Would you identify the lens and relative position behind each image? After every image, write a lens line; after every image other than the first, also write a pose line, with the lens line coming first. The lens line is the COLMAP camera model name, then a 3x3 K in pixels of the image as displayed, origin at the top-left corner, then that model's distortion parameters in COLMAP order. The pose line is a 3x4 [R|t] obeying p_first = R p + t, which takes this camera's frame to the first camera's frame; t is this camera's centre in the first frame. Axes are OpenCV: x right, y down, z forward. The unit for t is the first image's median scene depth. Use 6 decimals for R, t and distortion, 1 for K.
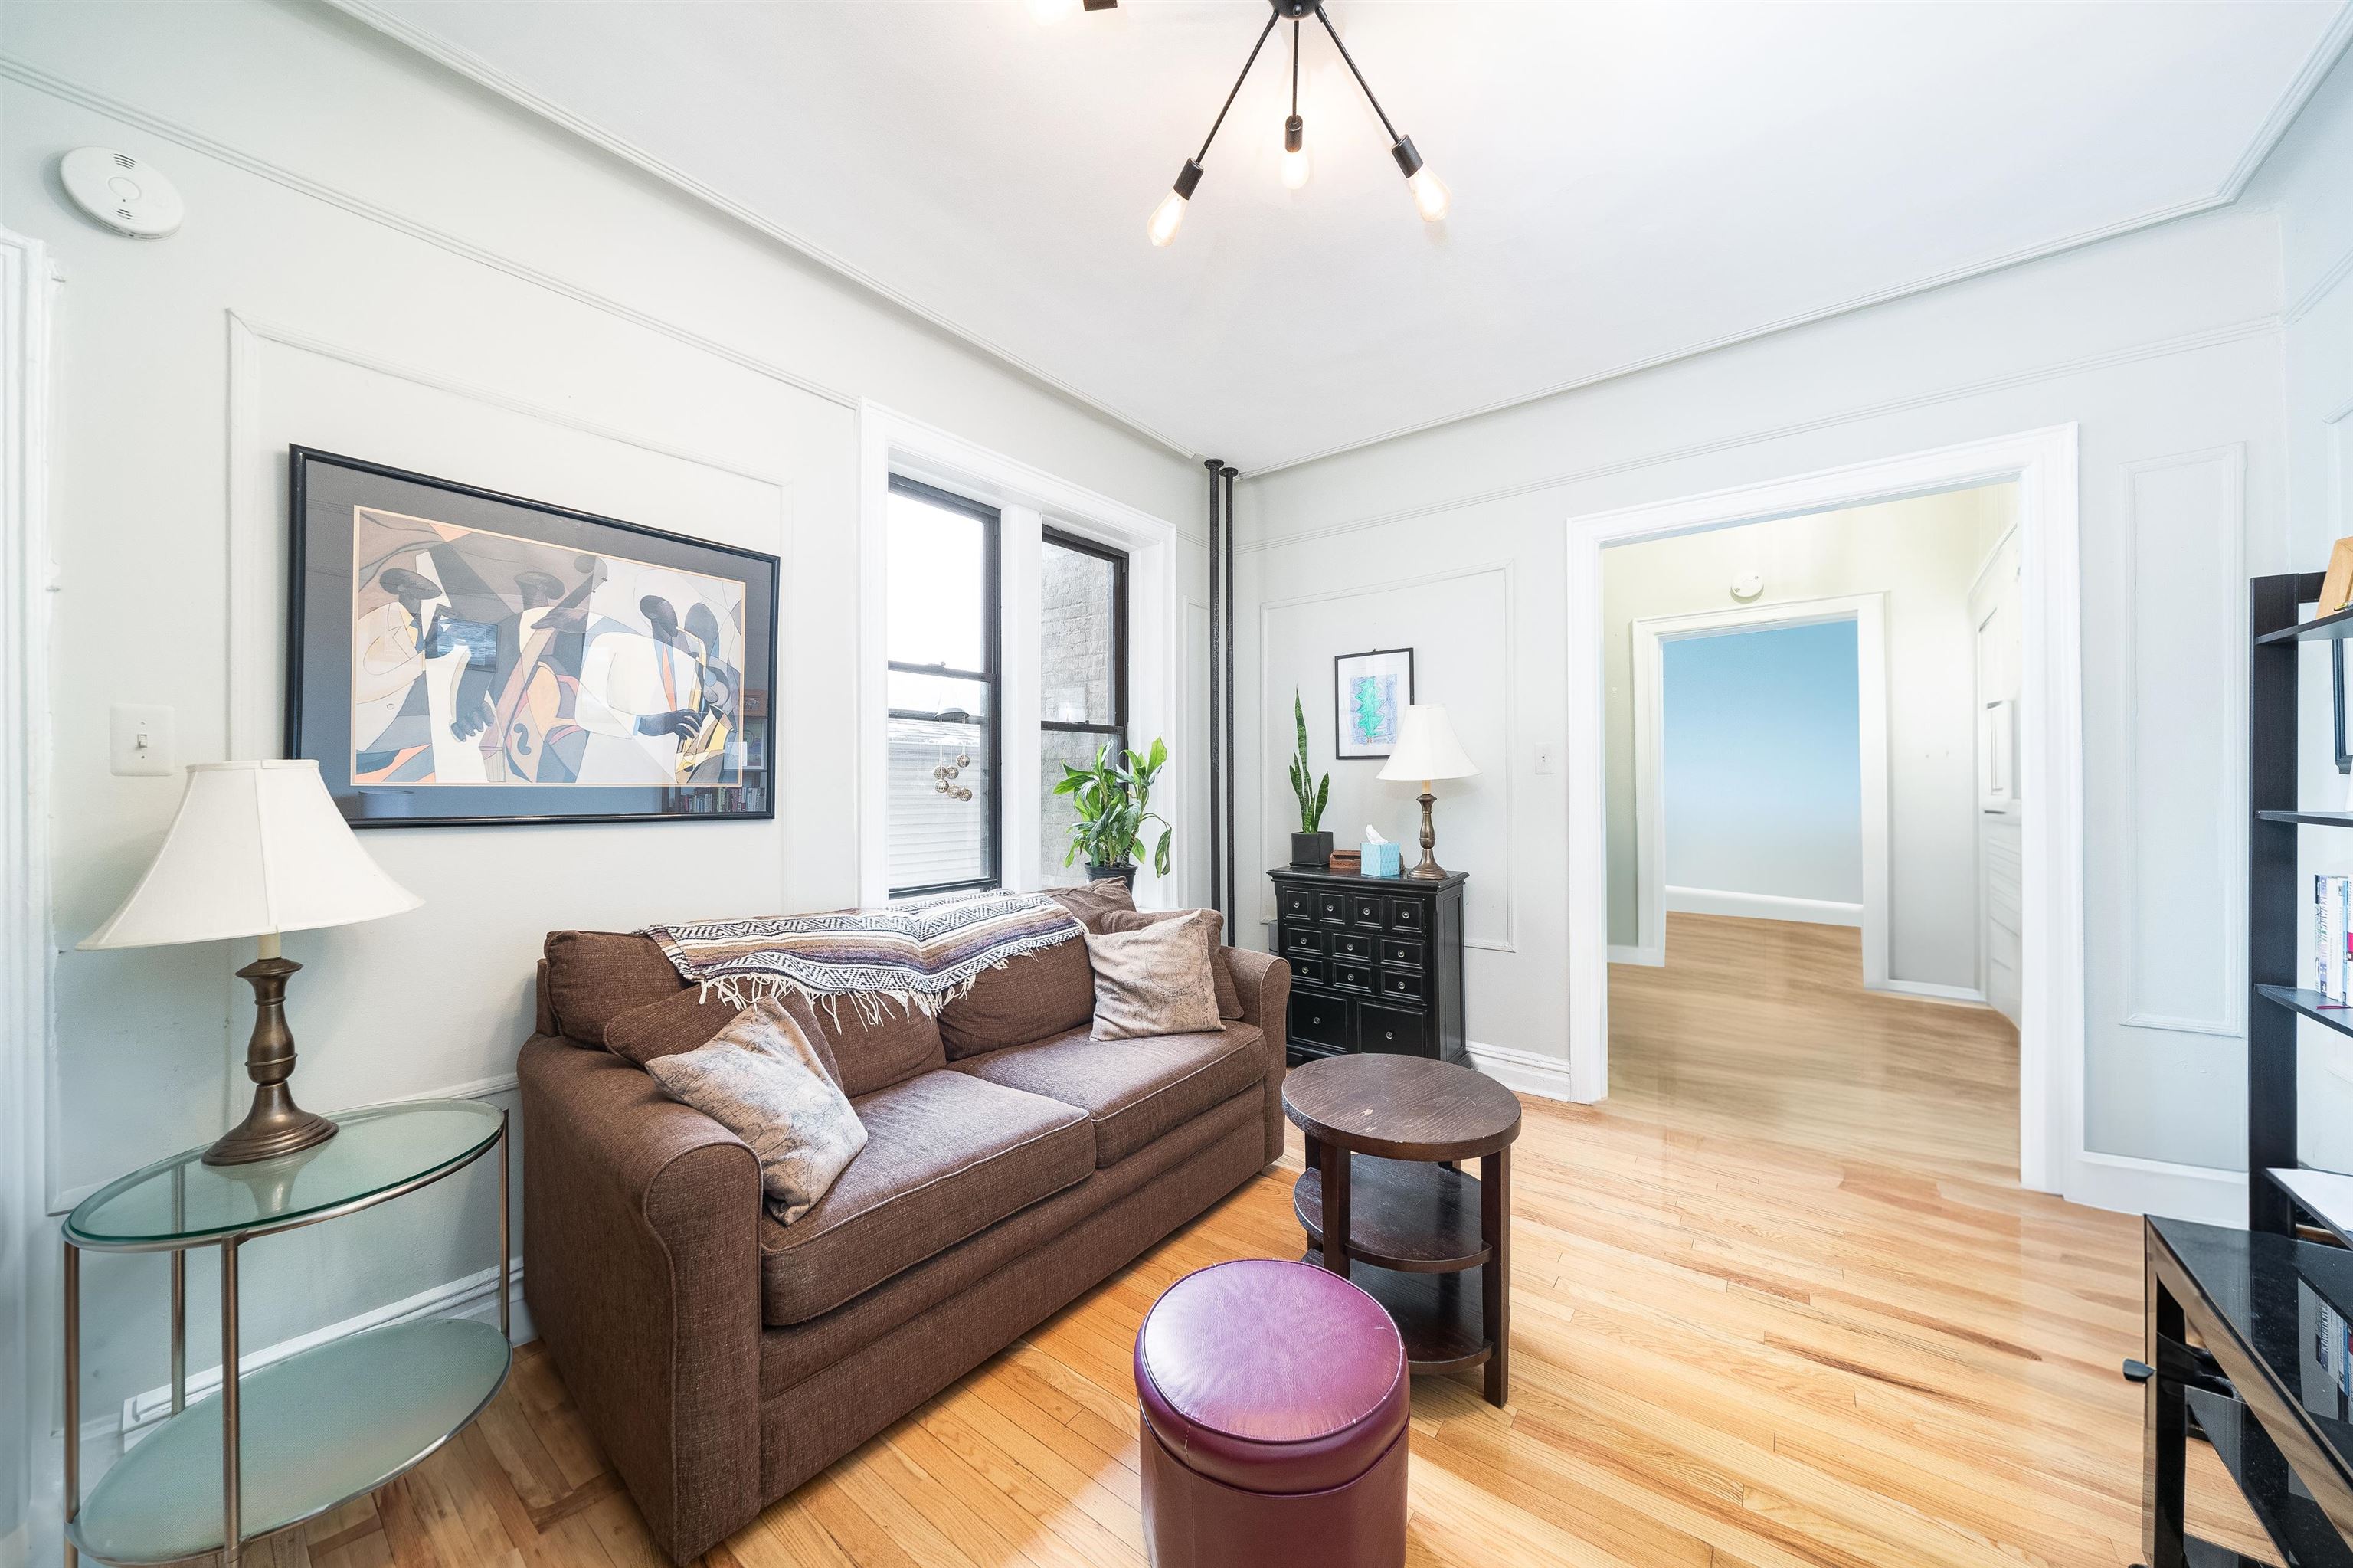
lens RADIAL K [[812.4, 0, 1193.0], [0, 812.4, 782.5], [0, 0, 1]] dist [0.000646, -0.000755]
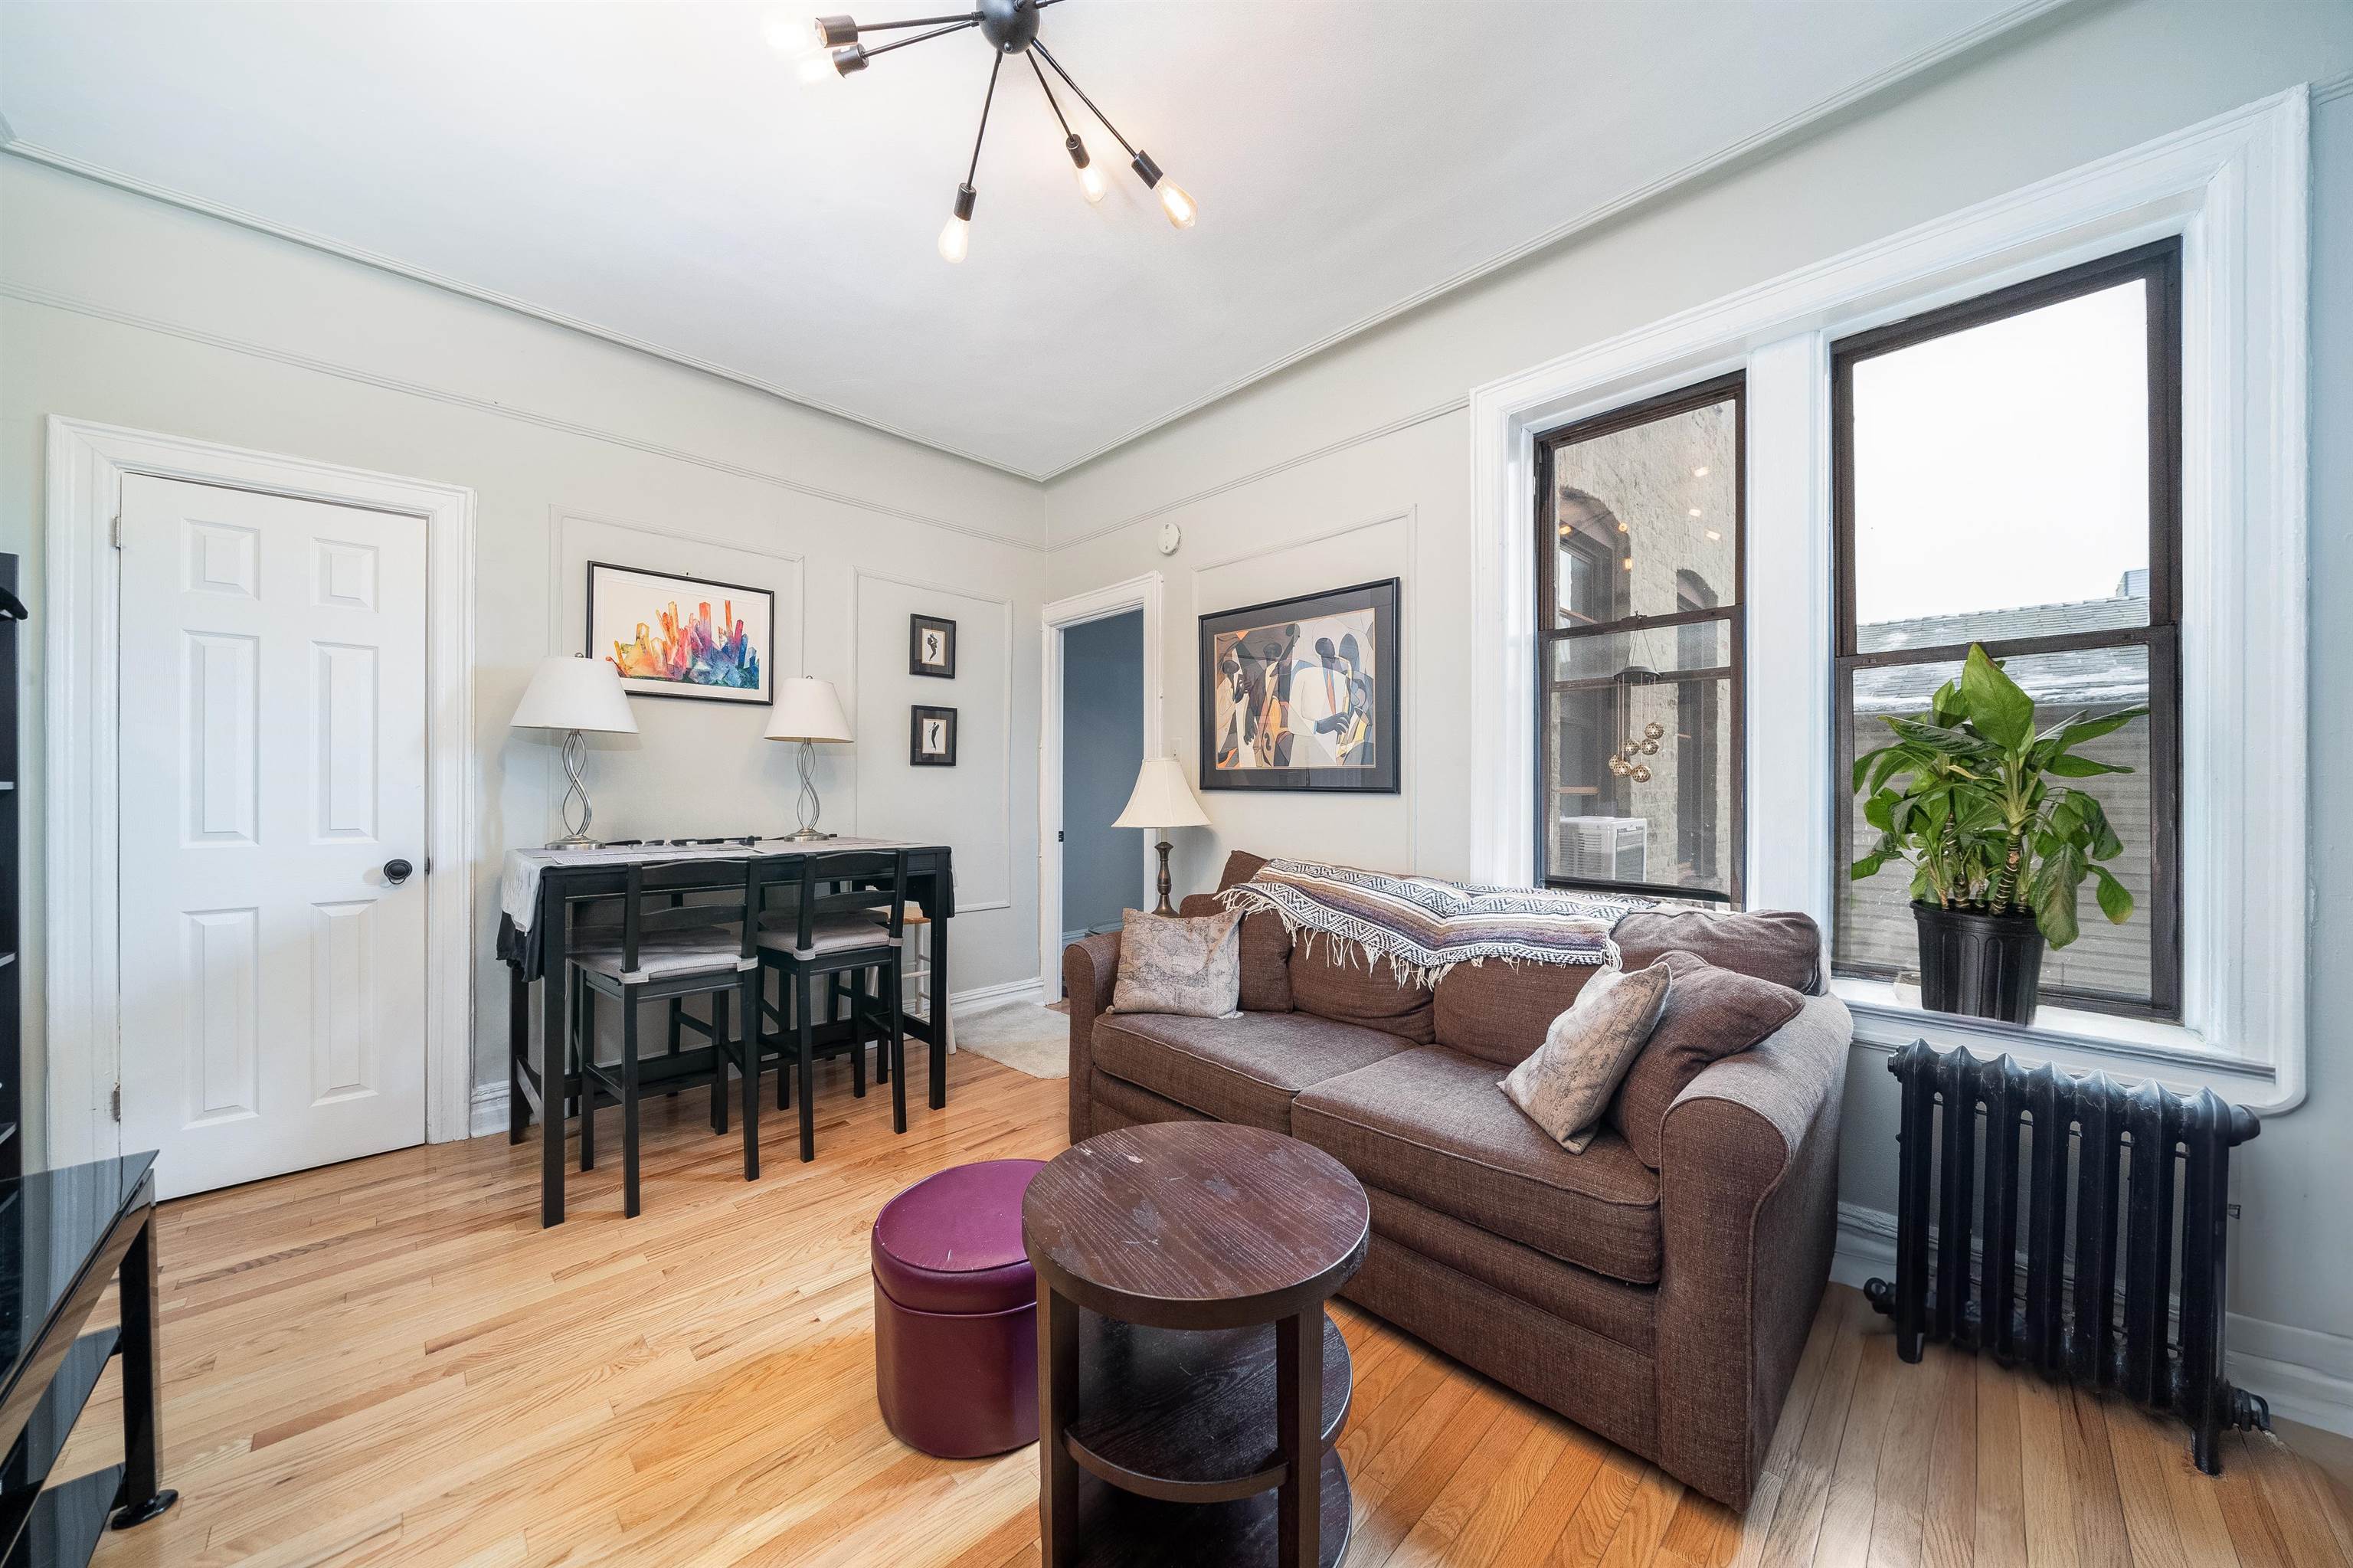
lens RADIAL K [[812.4, 0, 1191.3], [0, 812.4, 791.1], [0, 0, 1]] dist [0.000646, -0.000755]
pose [[-0.146138, 0.008258, -0.989230, 0.830530], [0.003870, 0.999962, 0.007776, 0.034602], [0.989257, -0.002692, -0.146165, 0.985303]]
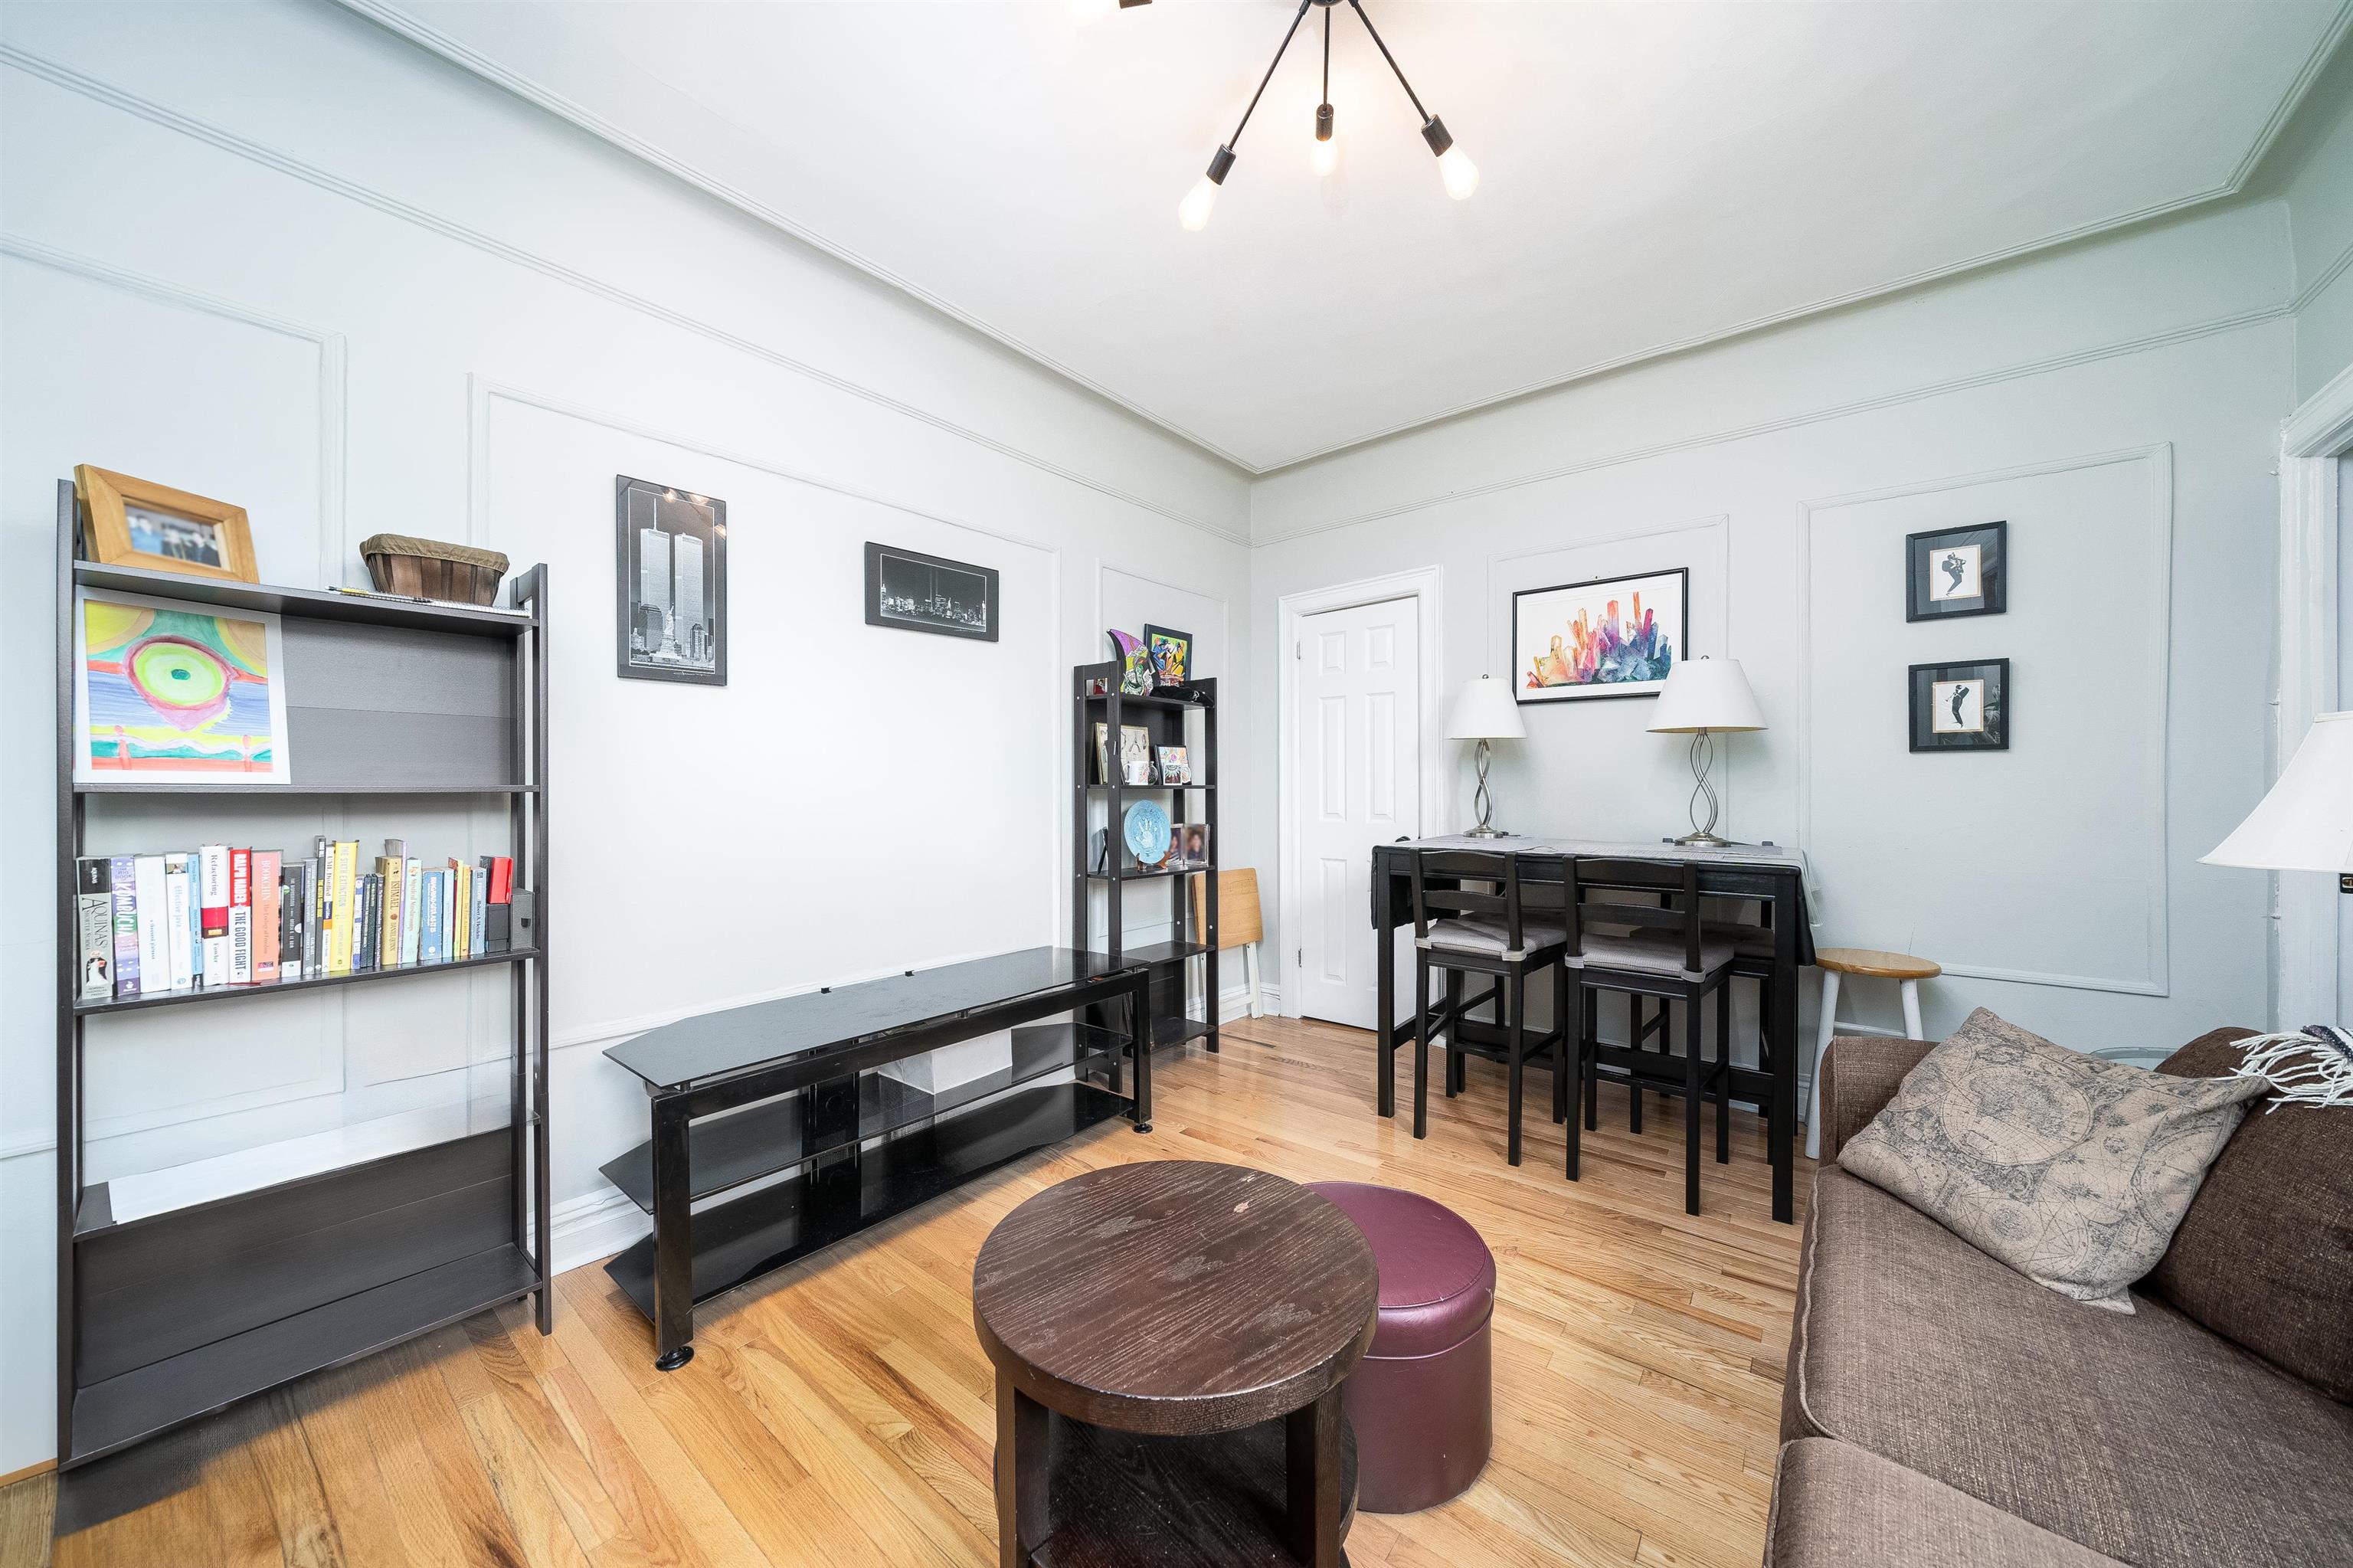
lens RADIAL K [[812.4, 0, 1174.6], [0, 812.4, 789.0], [0, 0, 1]] dist [0.000646, -0.000755]
pose [[-0.998881, 0.009019, 0.046427, 0.191695], [0.008860, 0.999954, -0.003627, 0.041557], [-0.046458, -0.003212, -0.998915, 1.436640]]
